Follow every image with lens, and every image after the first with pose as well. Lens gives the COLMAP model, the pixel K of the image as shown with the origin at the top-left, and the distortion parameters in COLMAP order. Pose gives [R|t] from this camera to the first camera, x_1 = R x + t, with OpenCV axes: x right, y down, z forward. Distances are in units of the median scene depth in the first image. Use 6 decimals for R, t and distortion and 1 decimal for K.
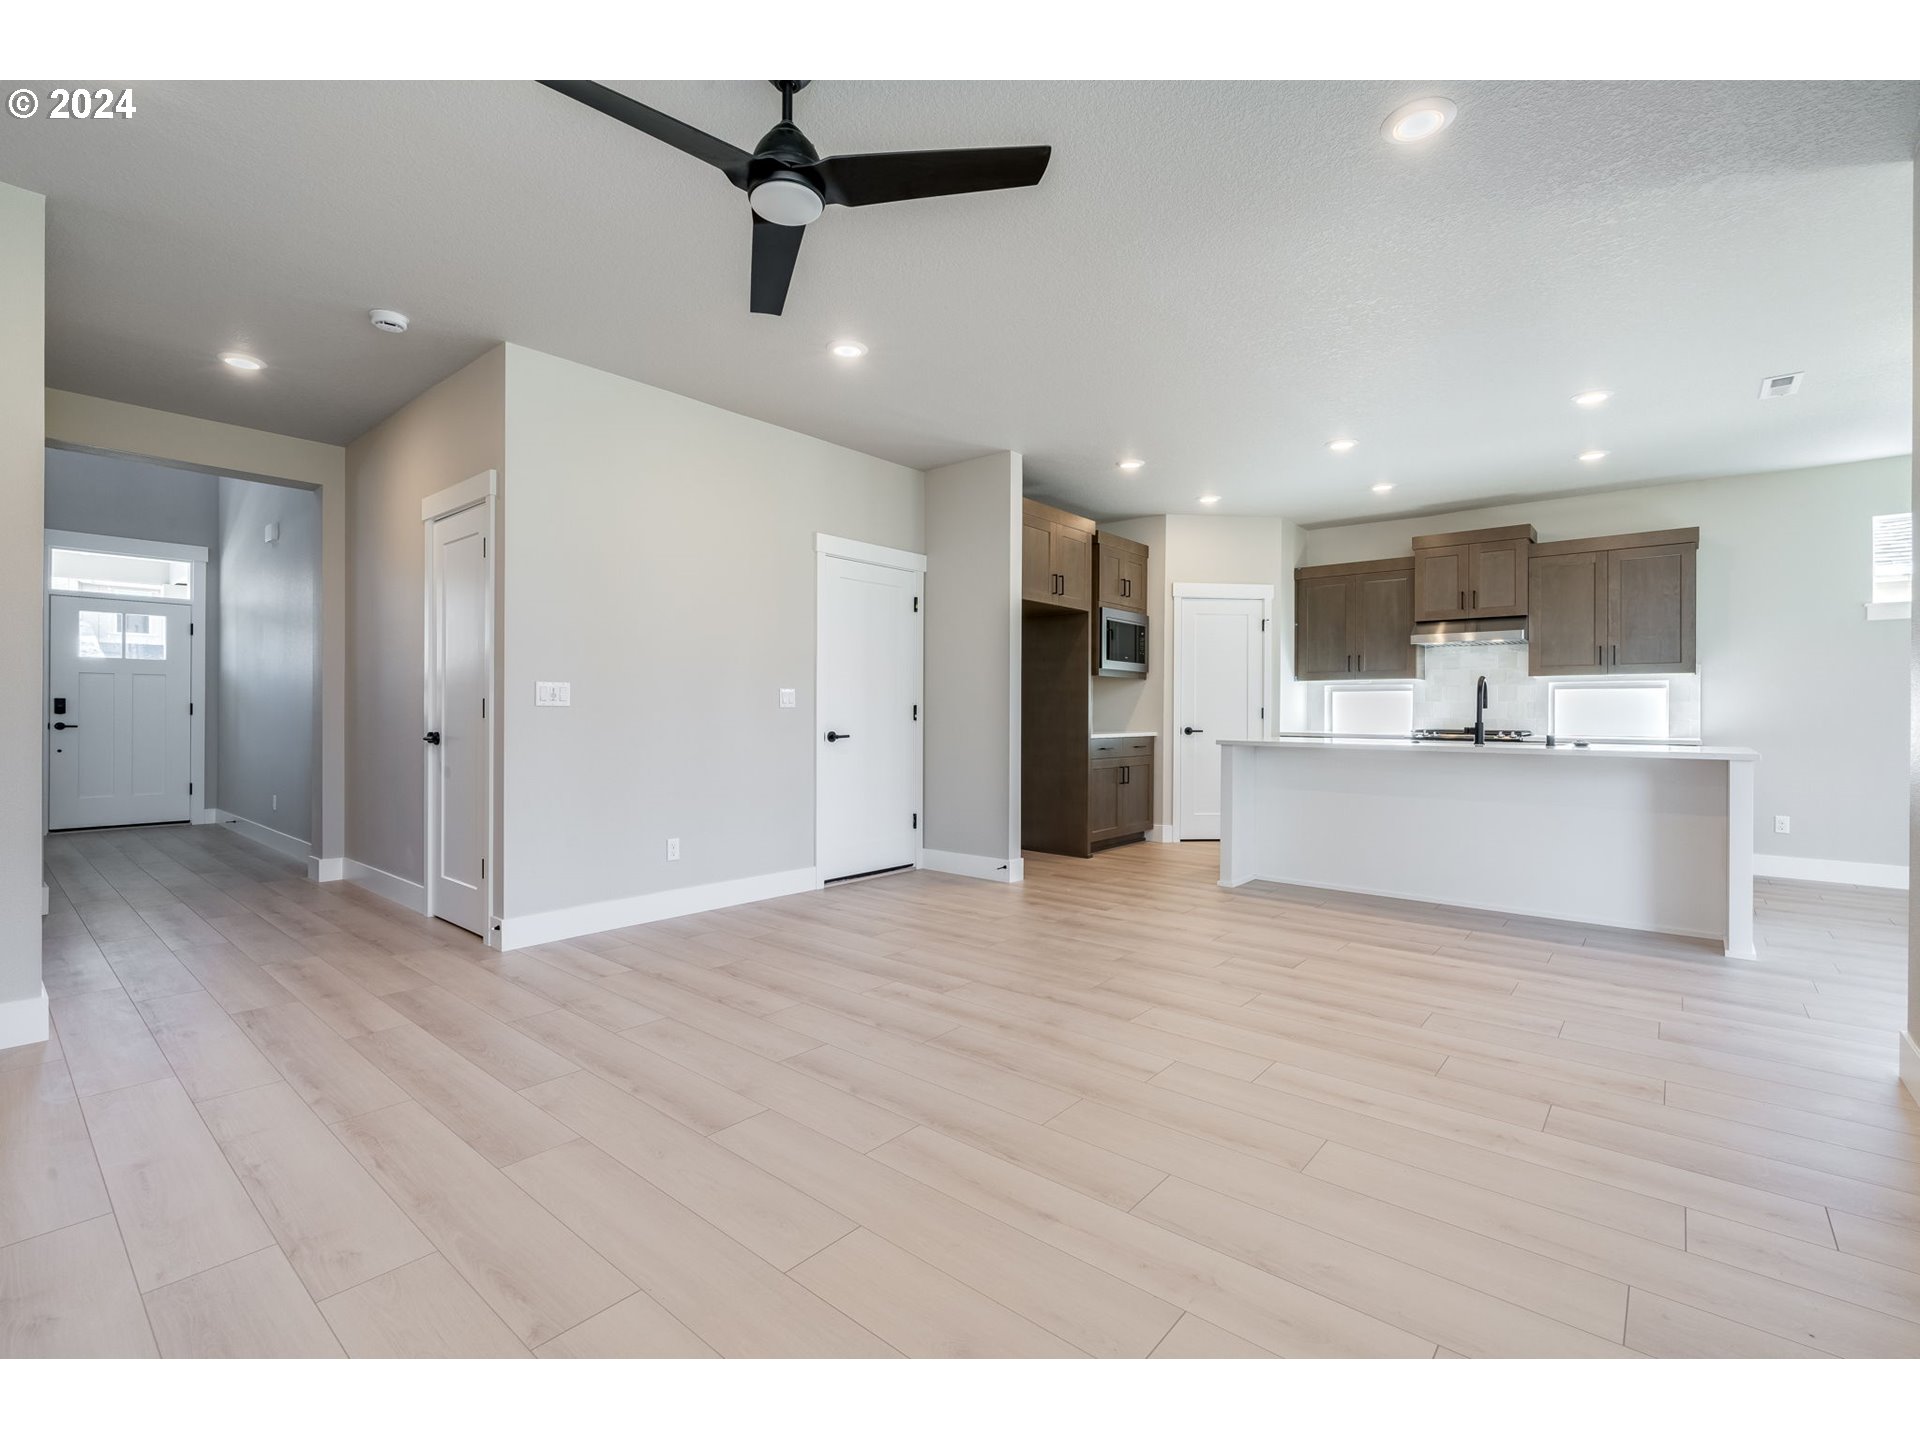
lens RADIAL K [[858.3, 0, 956.3], [0, 858.3, 713.3], [0, 0, 1]] dist [-0.010004, 0.000488]
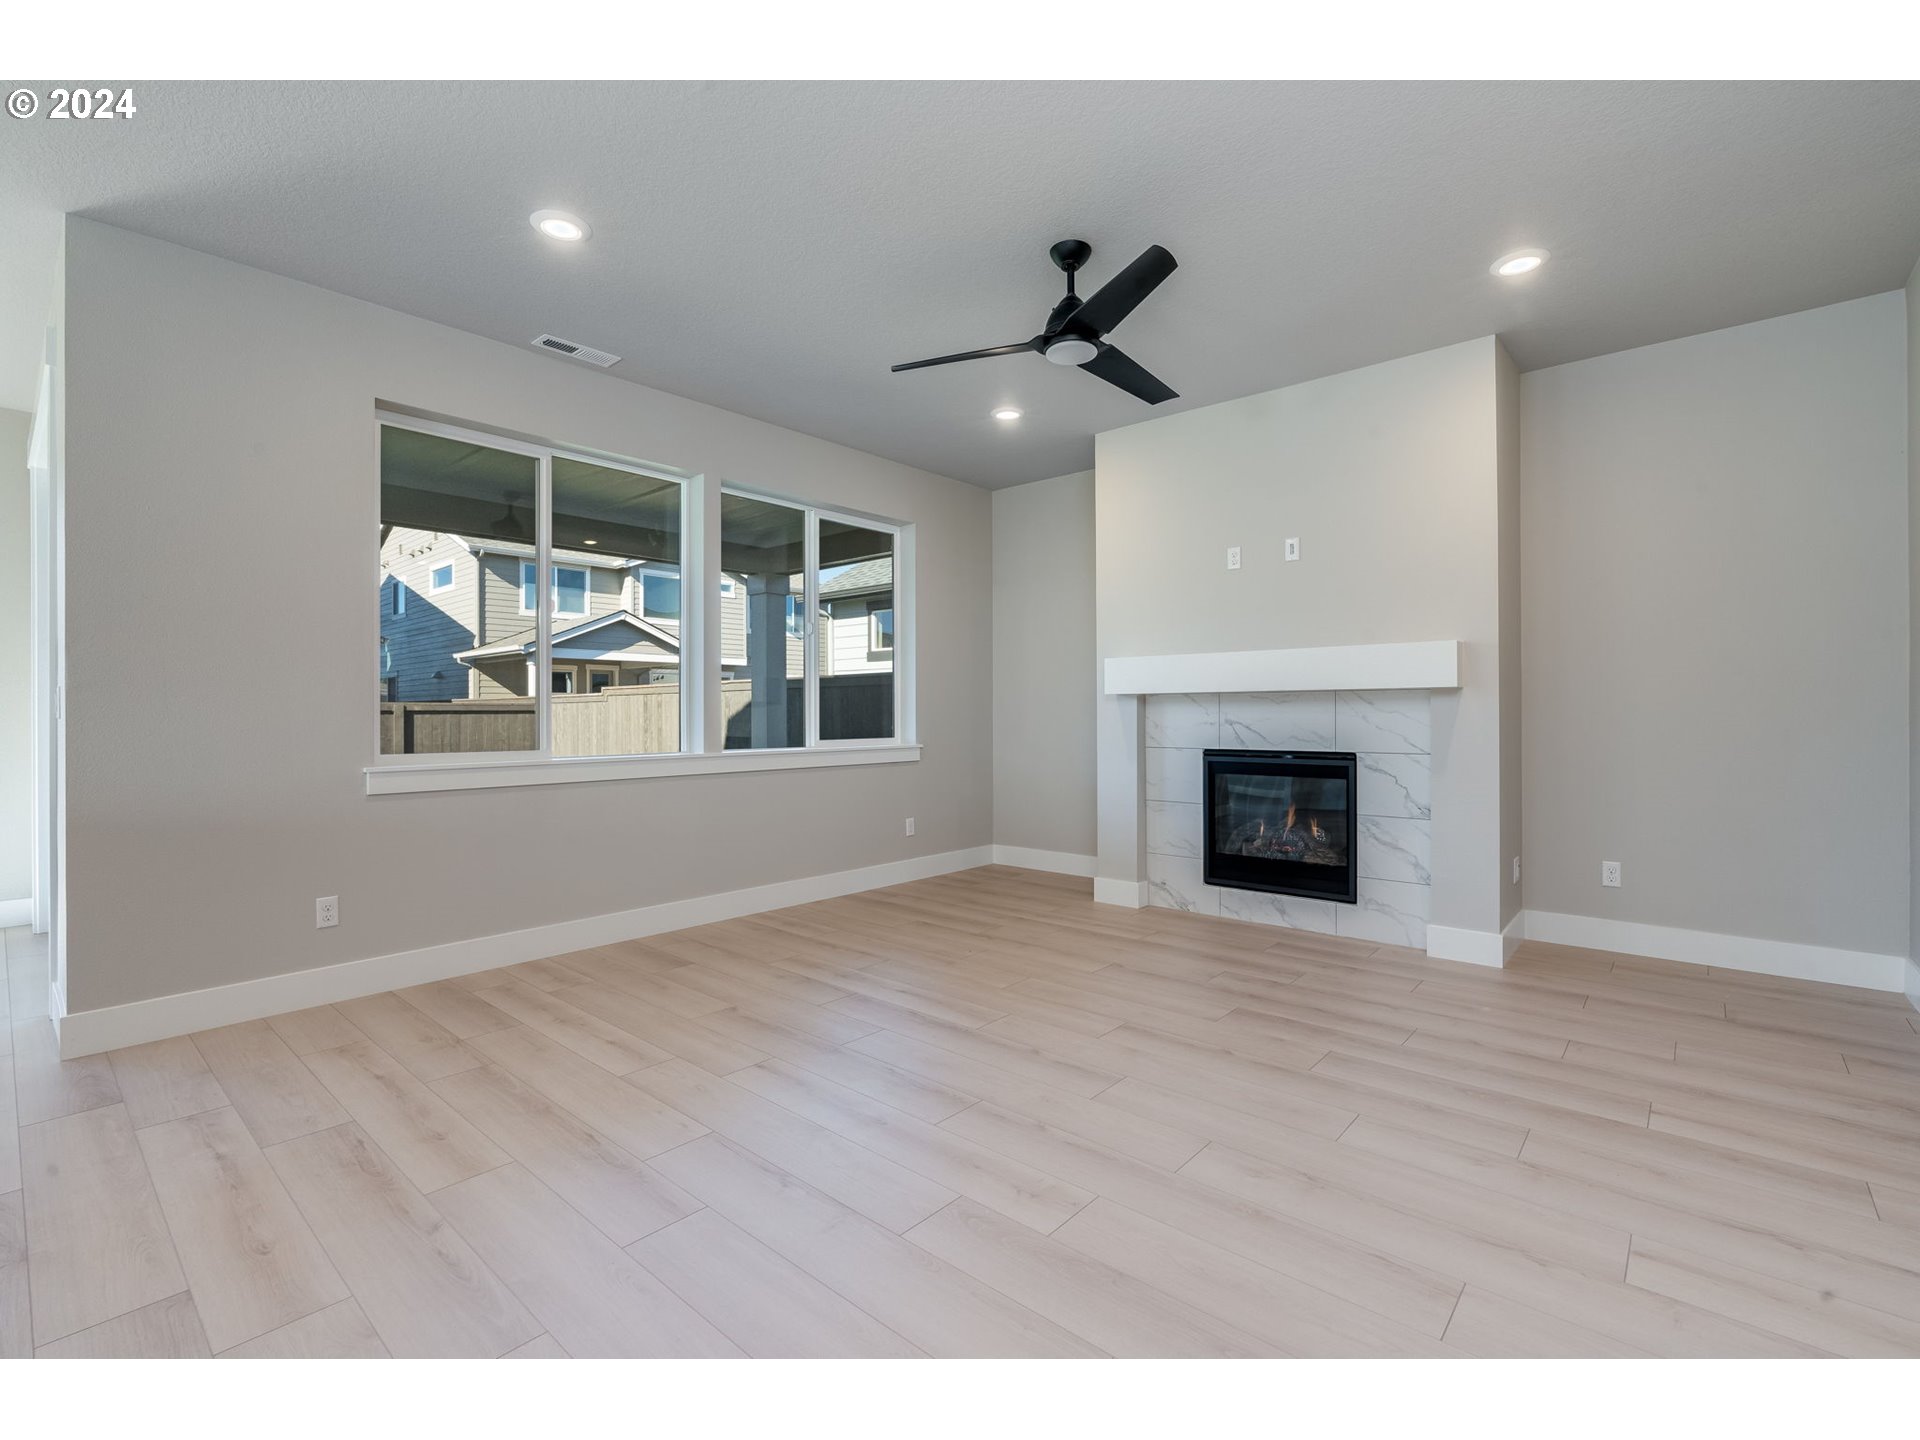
lens RADIAL K [[858.3, 0, 956.3], [0, 858.3, 713.3], [0, 0, 1]] dist [-0.010004, 0.000488]
pose [[-0.999888, -0.000543, 0.014983, -0.011604], [-0.000537, 1.000000, 0.000358, -0.004235], [-0.014983, 0.000350, -0.999888, 0.825581]]
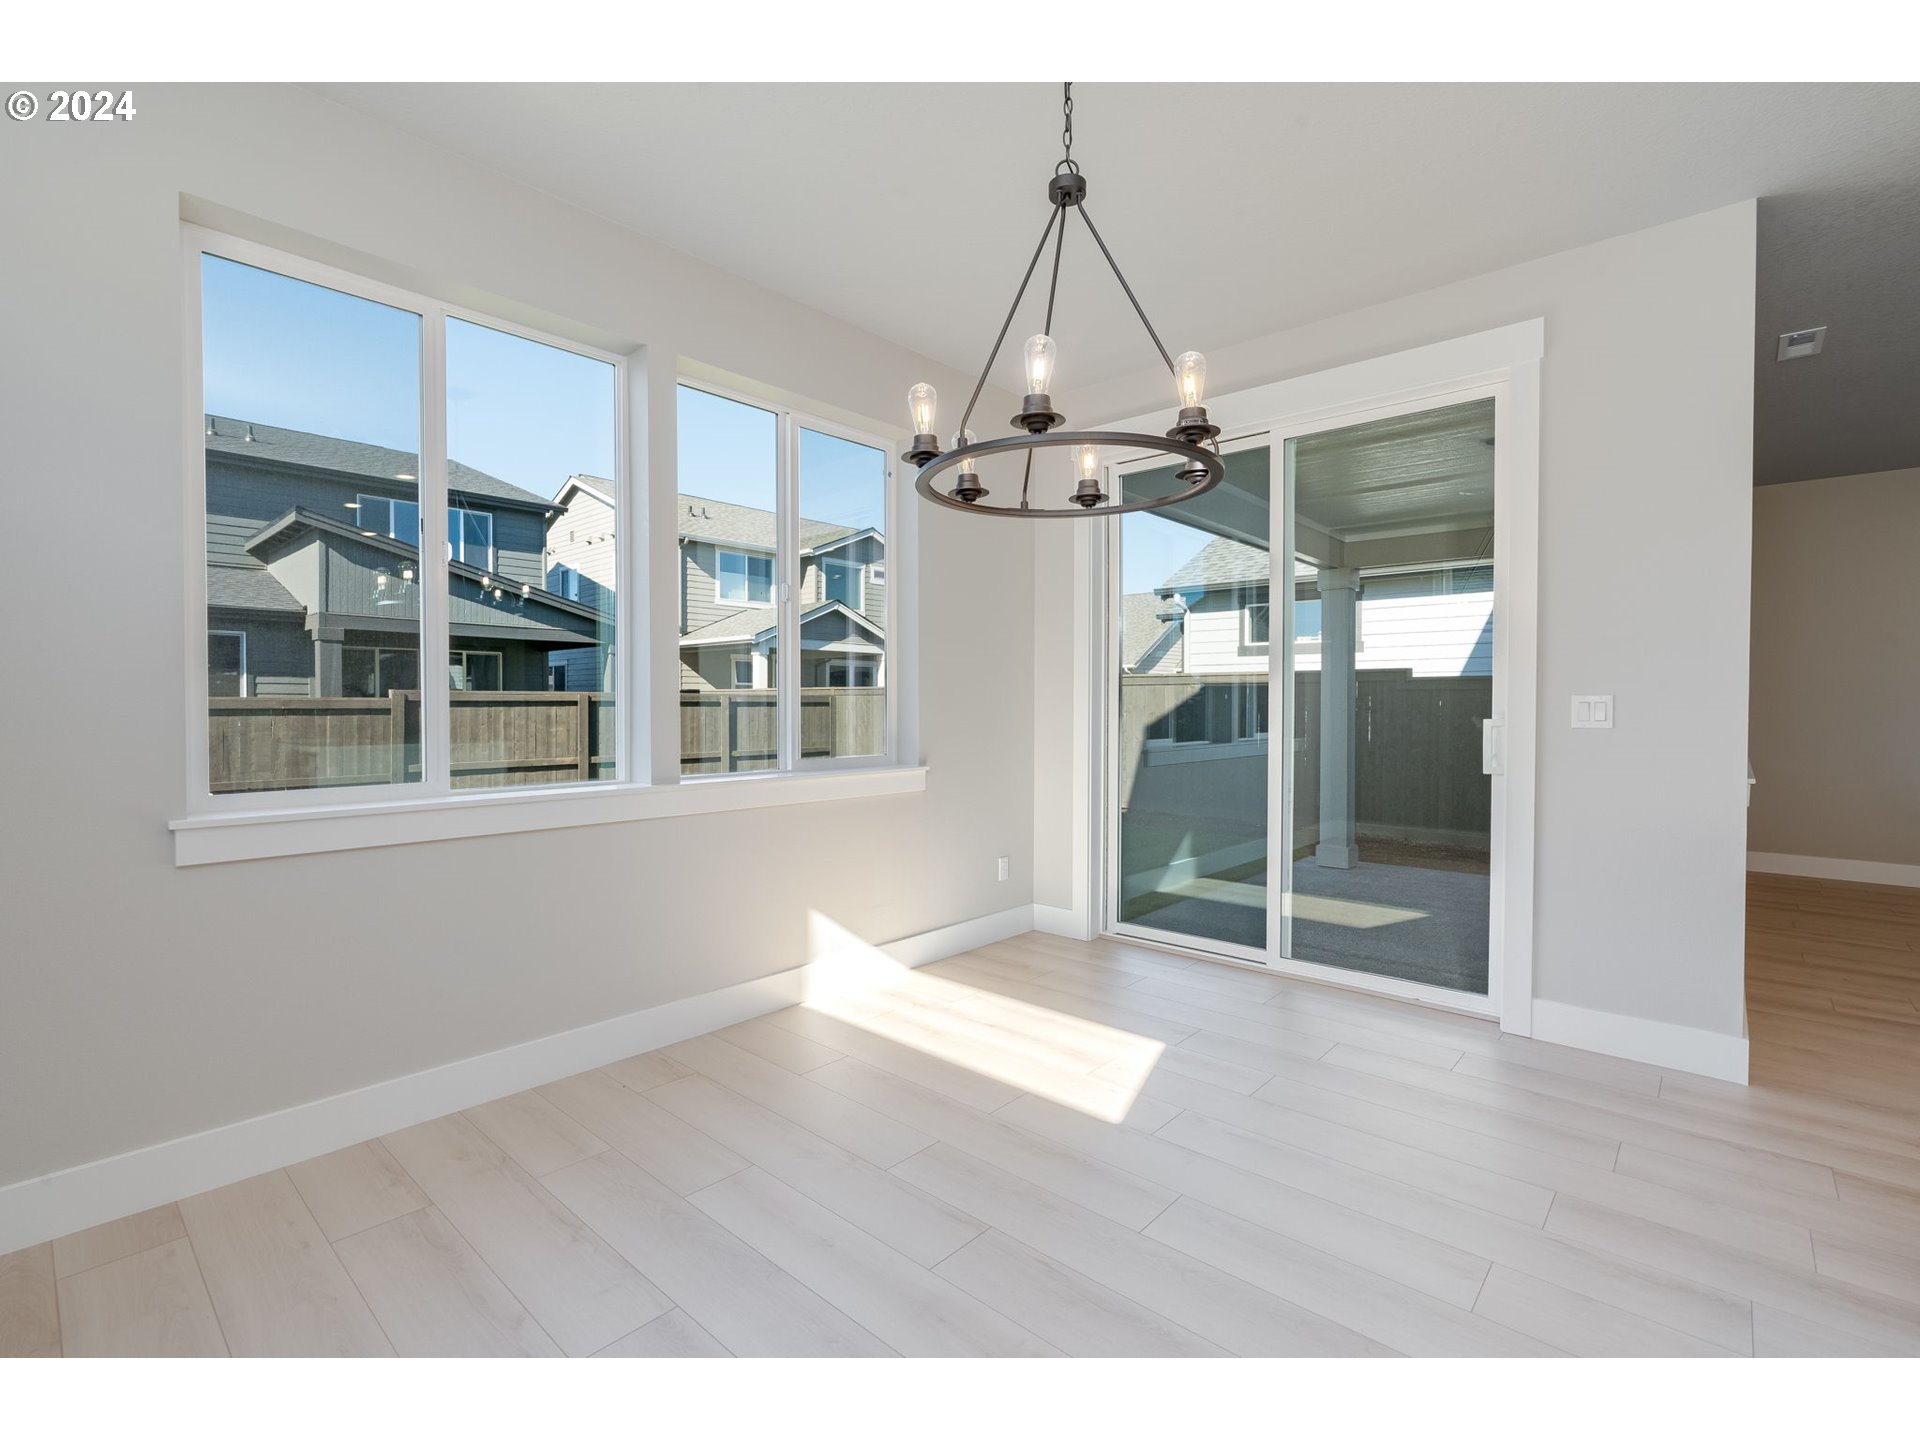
lens RADIAL K [[876.6, 0, 932.1], [0, 876.6, 710.6], [0, 0, 1]] dist [-0.001064, 0.000155]
pose [[-0.999113, -0.008555, 0.041221, 0.834606], [-0.008211, 0.999930, 0.008506, -0.011998], [-0.041291, 0.008160, -0.999114, 0.848608]]
